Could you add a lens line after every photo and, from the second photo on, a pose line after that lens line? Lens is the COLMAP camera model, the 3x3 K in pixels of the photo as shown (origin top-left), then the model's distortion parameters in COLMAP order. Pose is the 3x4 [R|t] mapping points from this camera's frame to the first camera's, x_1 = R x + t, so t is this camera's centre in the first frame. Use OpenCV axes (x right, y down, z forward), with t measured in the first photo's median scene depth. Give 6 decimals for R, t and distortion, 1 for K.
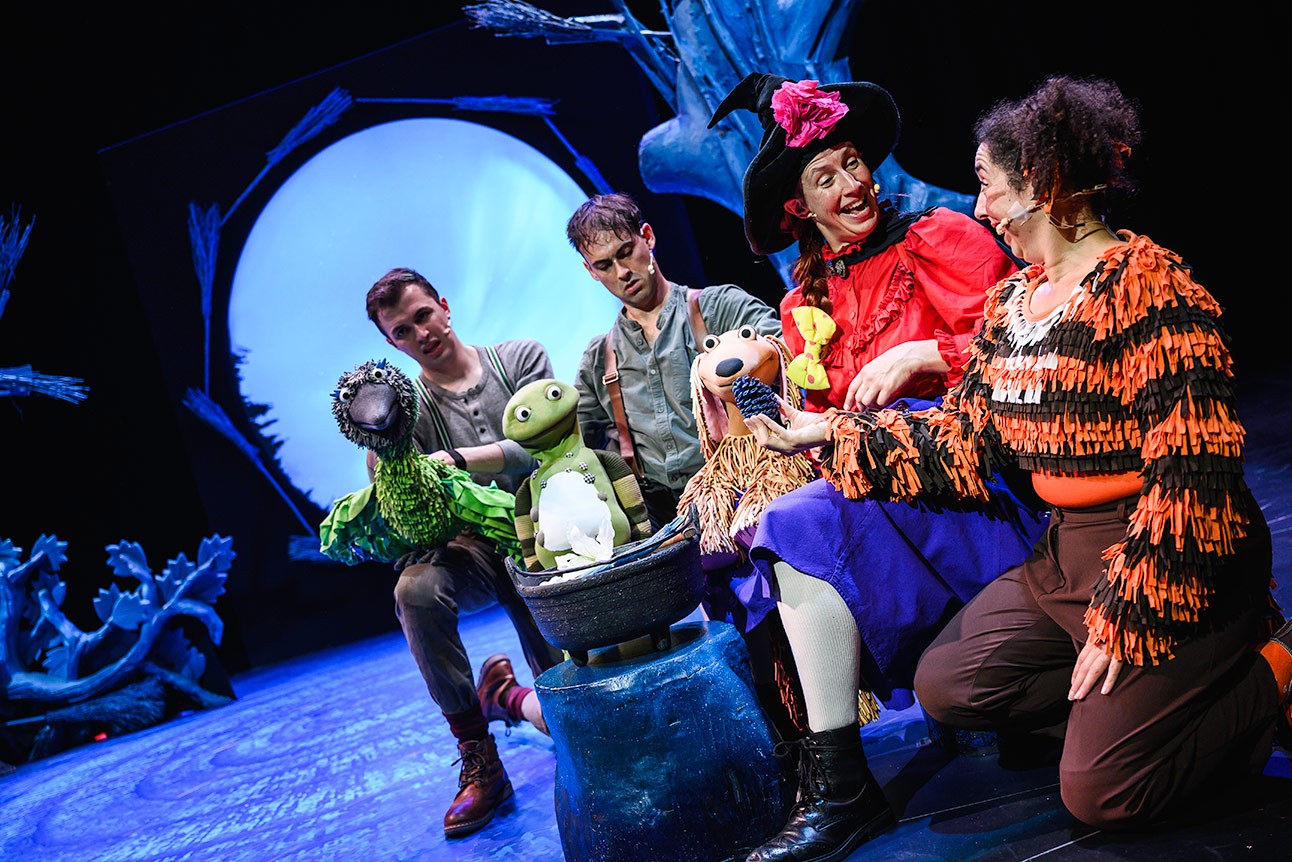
lens RADIAL K [[1465.3, 0, 642.3], [0, 1465.3, 424.1], [0, 0, 1]] dist [0.022859, 0.000000]
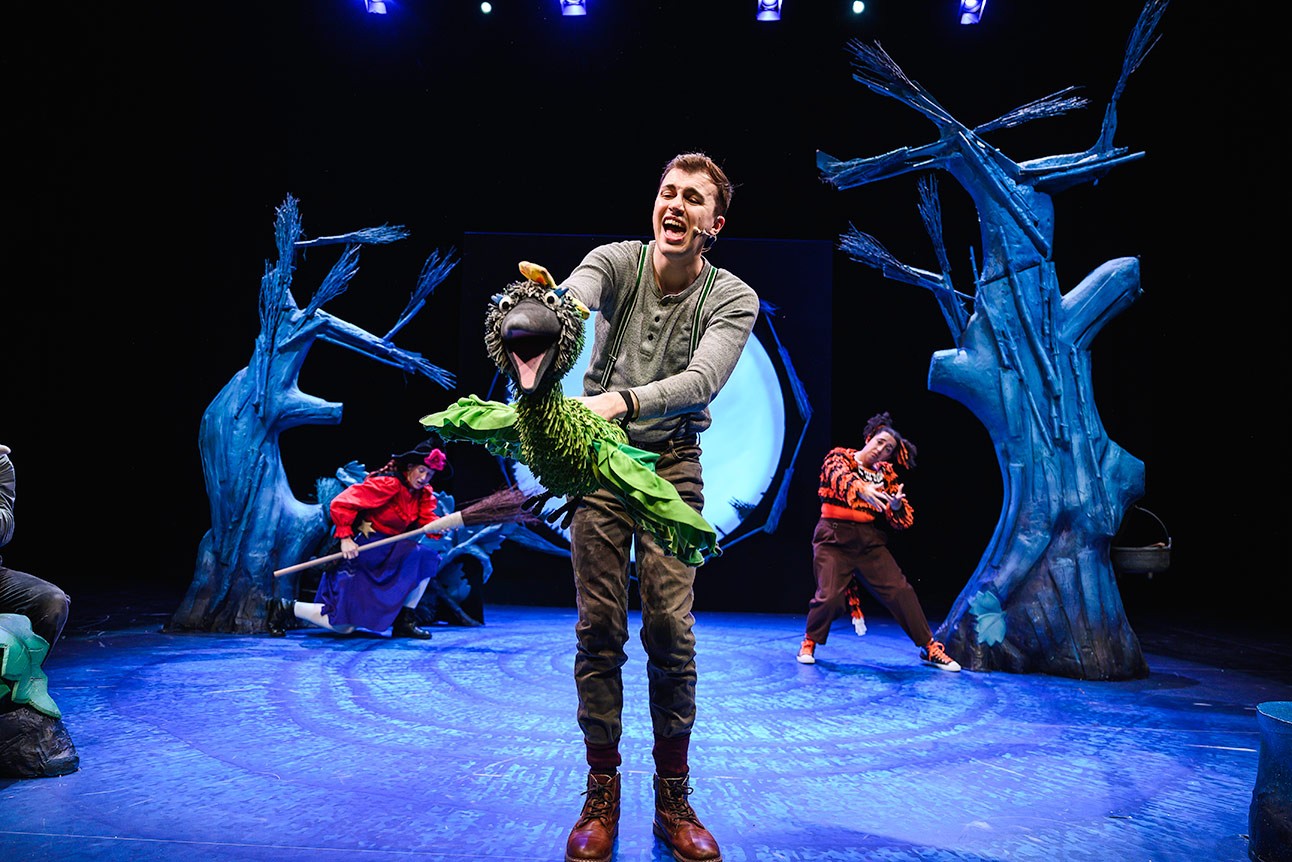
lens RADIAL K [[912.5, 0, 658.3], [0, 912.5, 428.4], [0, 0, 1]] dist [-0.006356, 0.002041]
pose [[0.934880, 0.325603, 0.141360, -0.305306], [-0.307676, 0.941903, -0.134738, 0.077054], [-0.177018, 0.082471, 0.980746, 0.099081]]
